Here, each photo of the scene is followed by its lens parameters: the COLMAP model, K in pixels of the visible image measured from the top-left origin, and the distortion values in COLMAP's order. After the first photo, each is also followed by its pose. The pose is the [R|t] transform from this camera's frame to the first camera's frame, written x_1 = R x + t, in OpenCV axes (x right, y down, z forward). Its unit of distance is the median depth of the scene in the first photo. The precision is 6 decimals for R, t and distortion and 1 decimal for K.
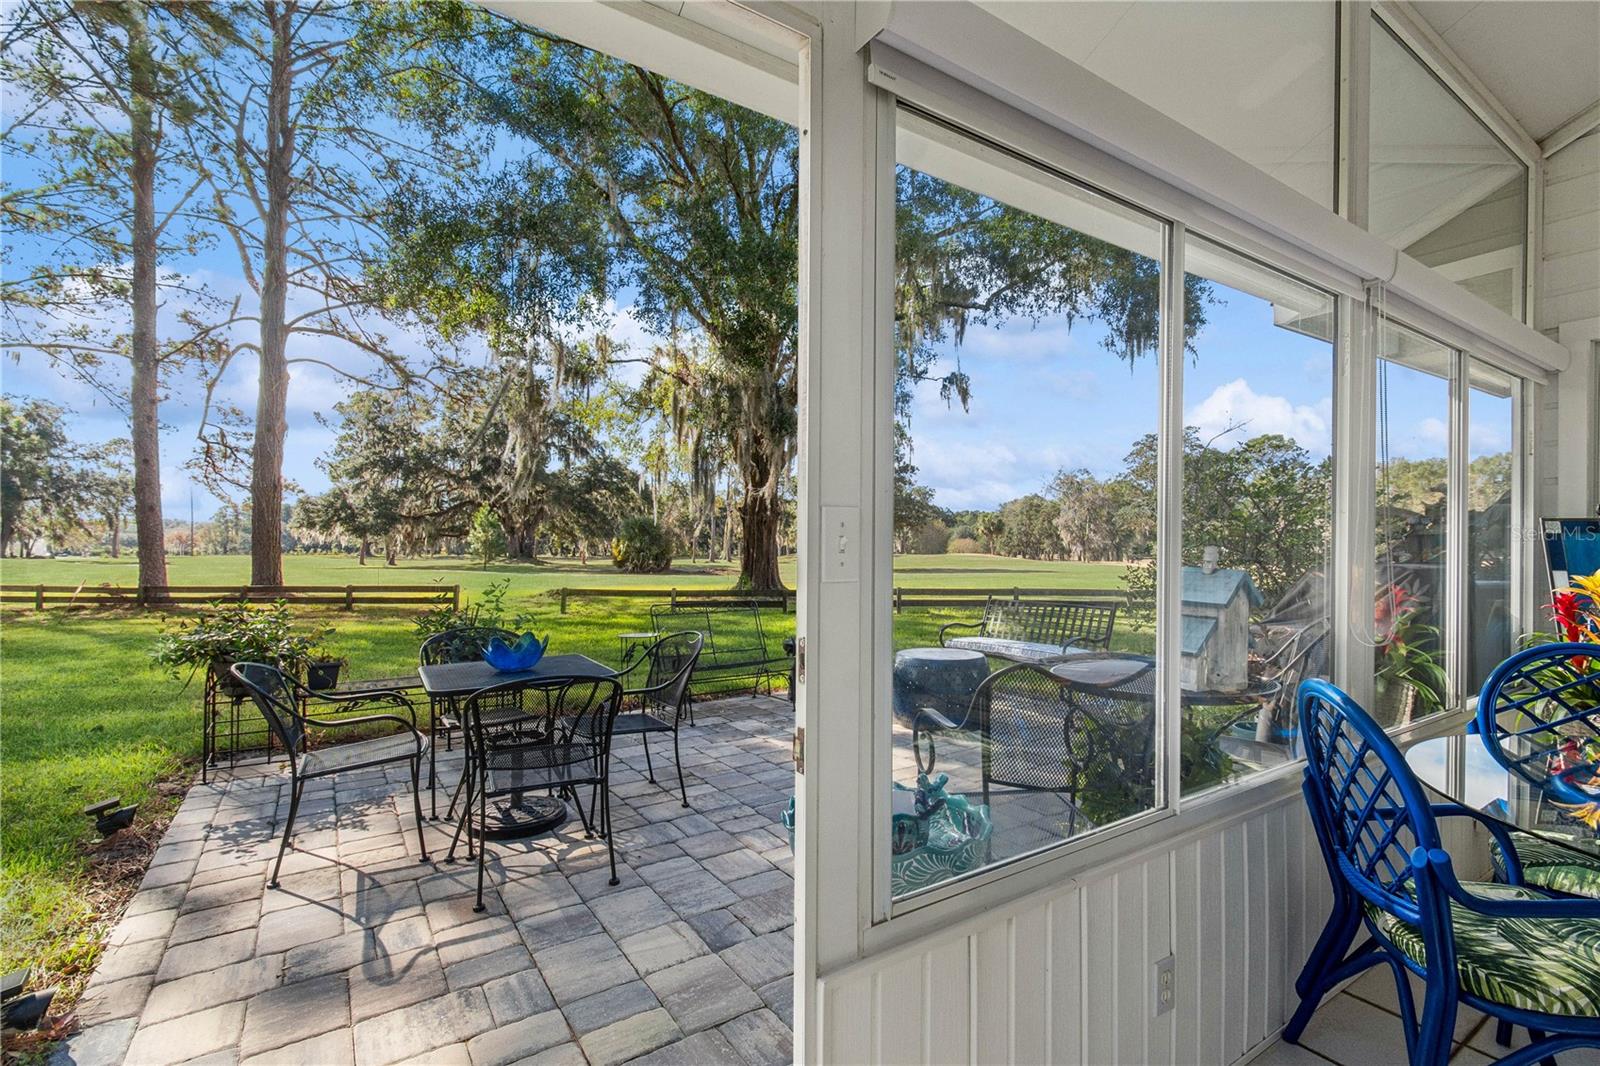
lens RADIAL K [[723.6, 0, 803.6], [0, 723.6, 525.1], [0, 0, 1]] dist [0.004232, -0.000654]
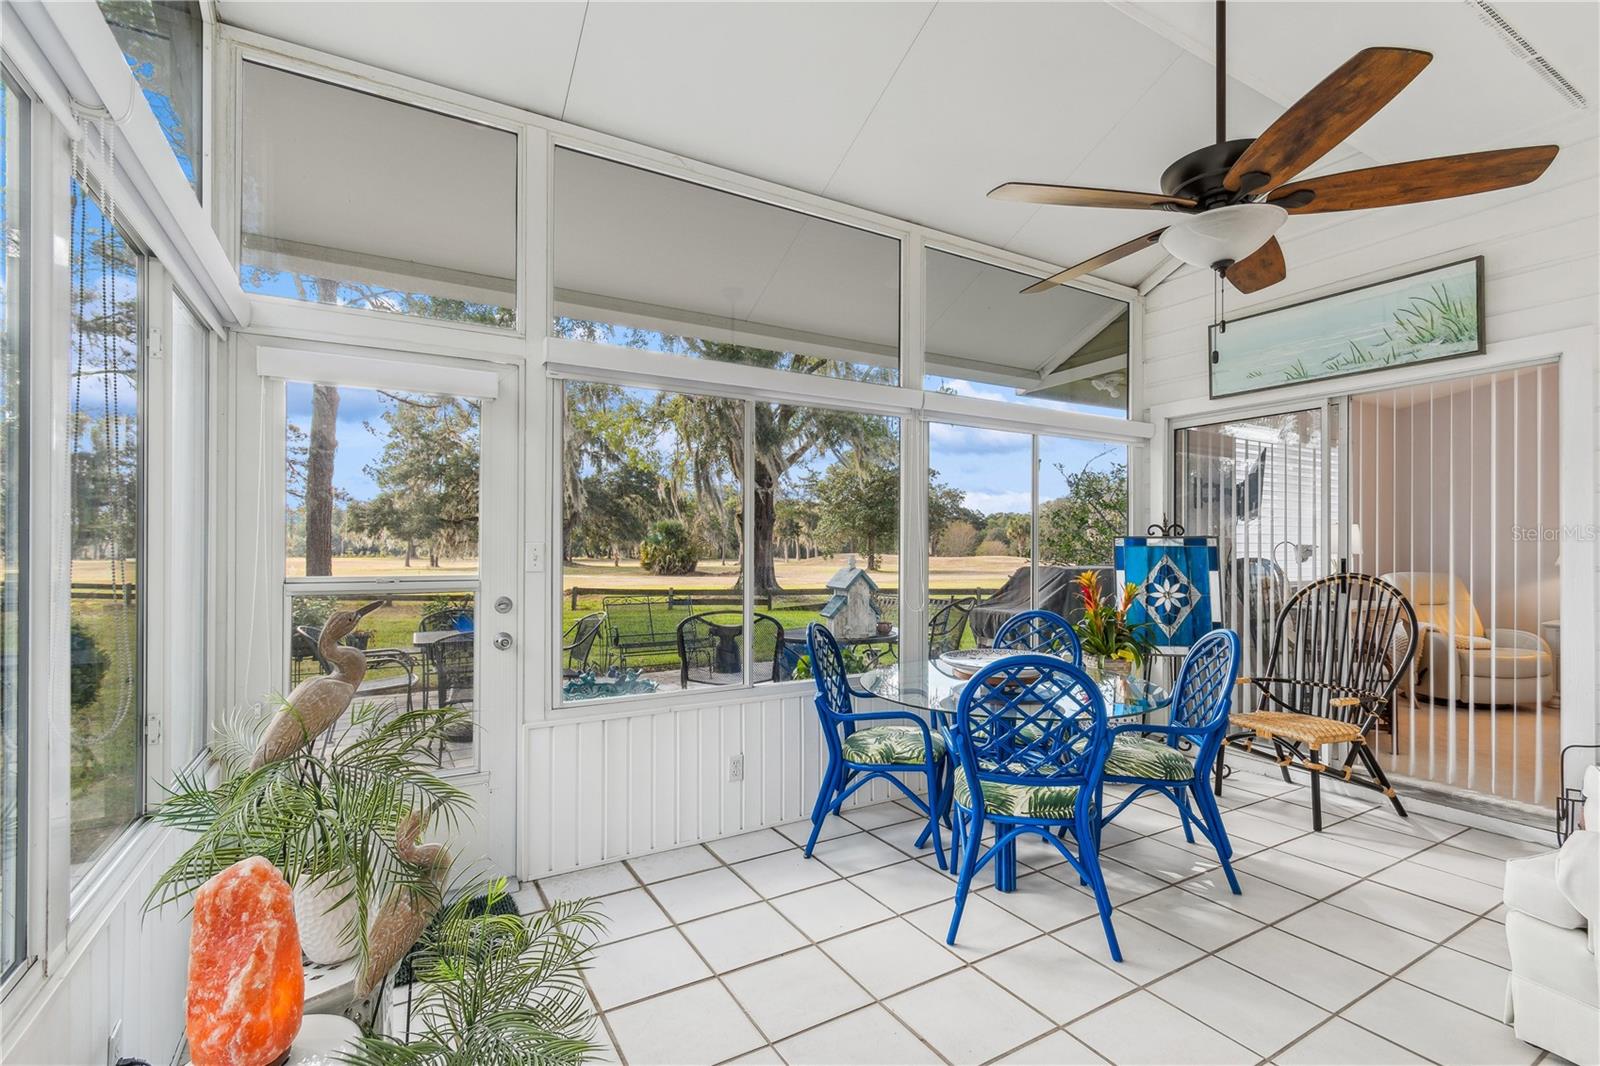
lens RADIAL K [[723.6, 0, 805.3], [0, 723.6, 531.4], [0, 0, 1]] dist [0.004232, -0.000654]
pose [[0.998883, -0.001089, -0.047233, 0.033116], [0.001344, 0.999985, 0.005365, -0.002374], [0.047226, -0.005423, 0.998869, -0.044613]]
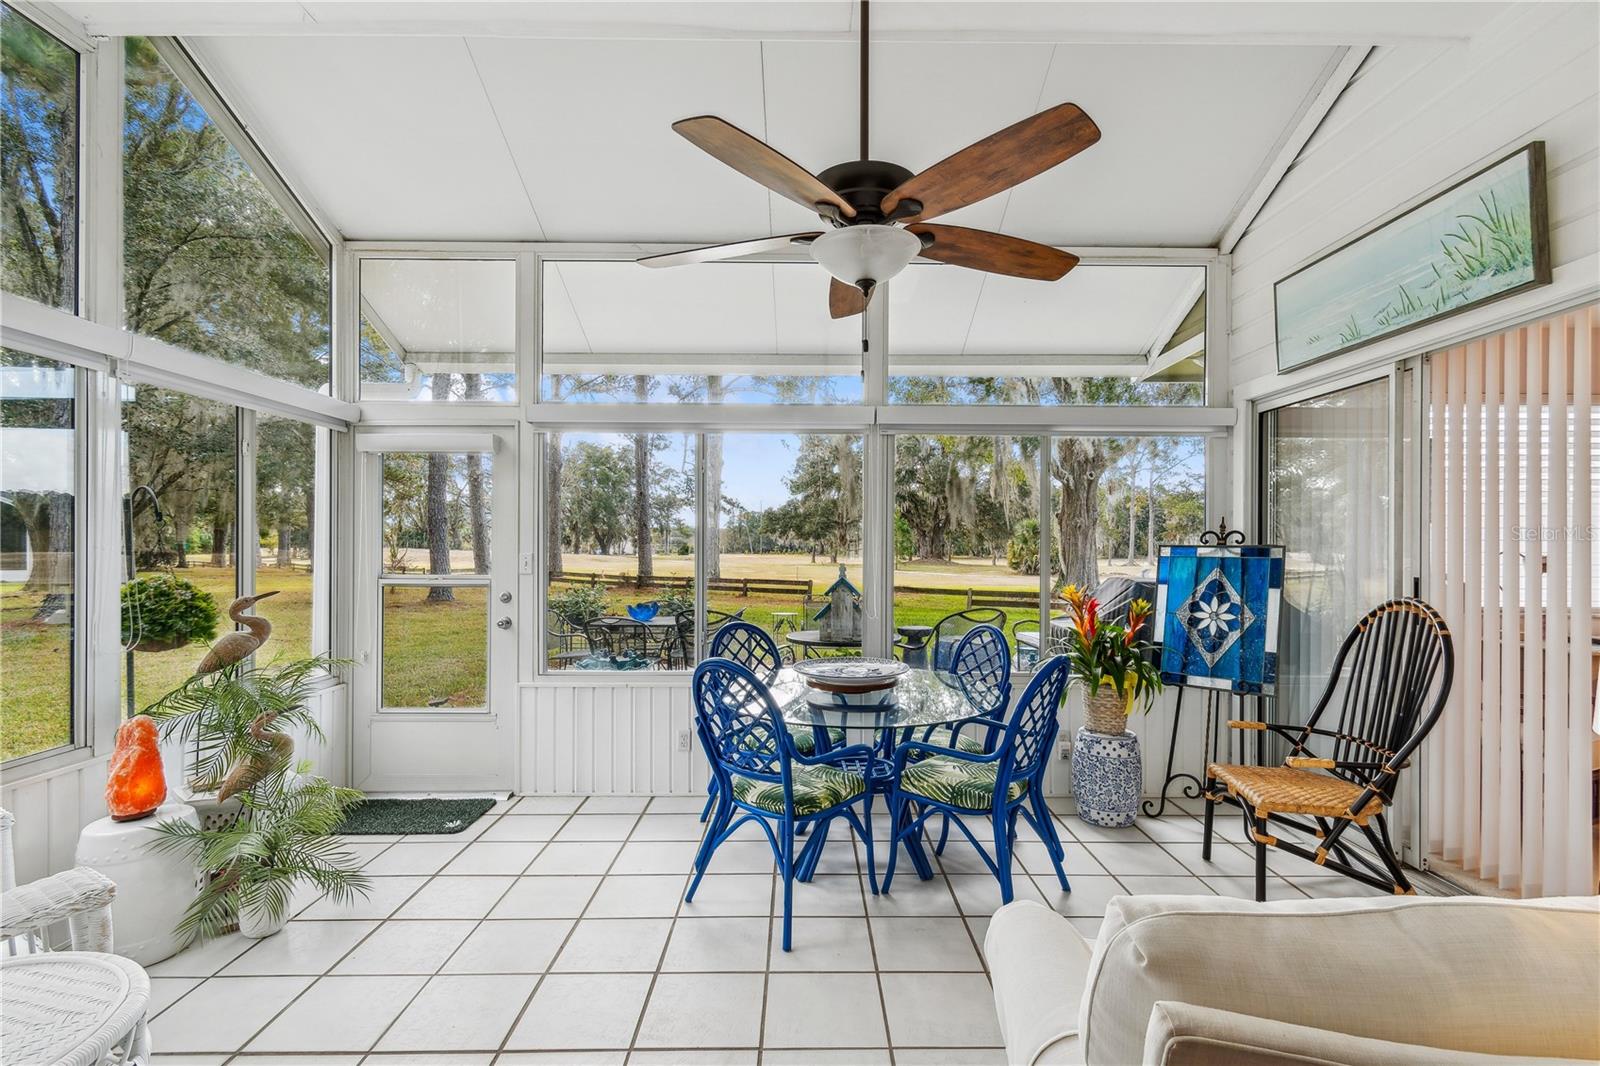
lens RADIAL K [[723.6, 0, 811.0], [0, 723.6, 532.1], [0, 0, 1]] dist [0.004232, -0.000654]
pose [[0.841961, -0.009124, -0.539462, 0.091730], [0.013468, 0.999901, 0.004110, -0.003766], [0.539371, -0.010726, 0.842000, -0.036468]]
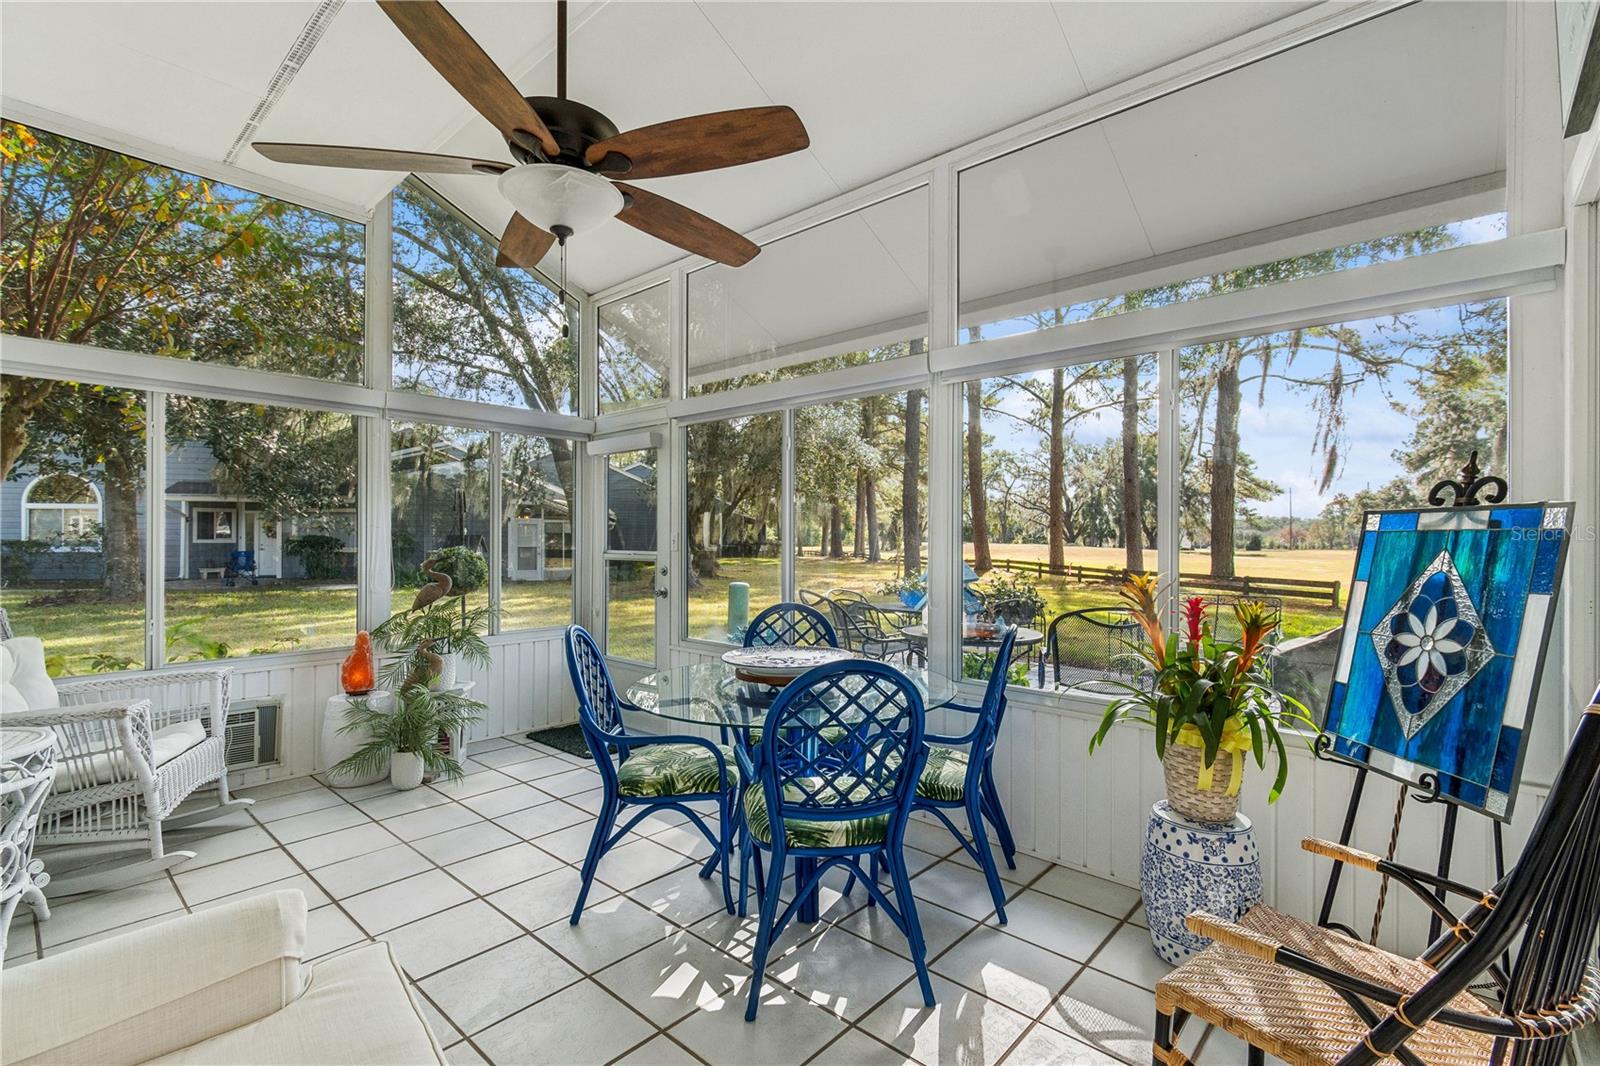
lens RADIAL K [[723.6, 0, 809.0], [0, 723.6, 528.7], [0, 0, 1]] dist [0.004232, -0.000654]
pose [[0.262305, -0.014016, -0.964883, 0.121636], [0.025393, 0.999649, -0.007618, -0.000134], [0.964651, -0.022503, 0.262569, 0.018820]]
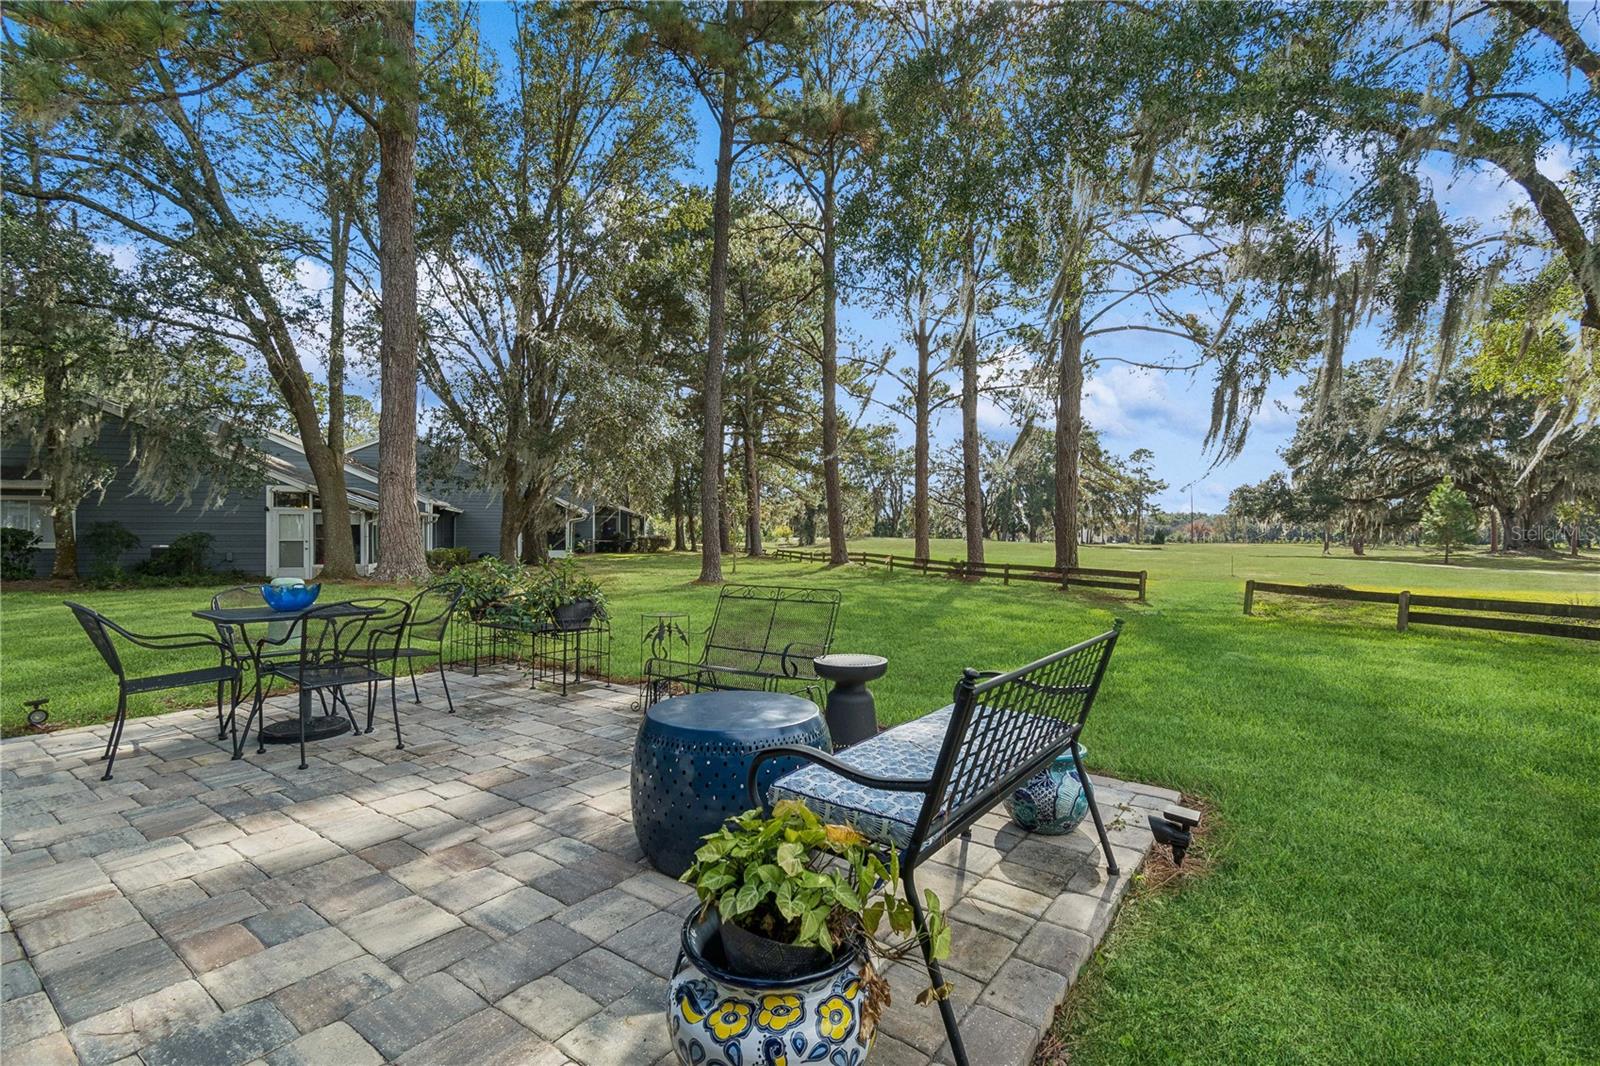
lens RADIAL K [[723.6, 0, 805.8], [0, 723.6, 519.0], [0, 0, 1]] dist [0.004232, -0.000654]
pose [[0.346894, -0.022757, -0.937628, 0.096138], [0.028937, 0.999489, -0.013553, 0.007127], [0.937458, -0.022430, 0.347376, 0.122303]]
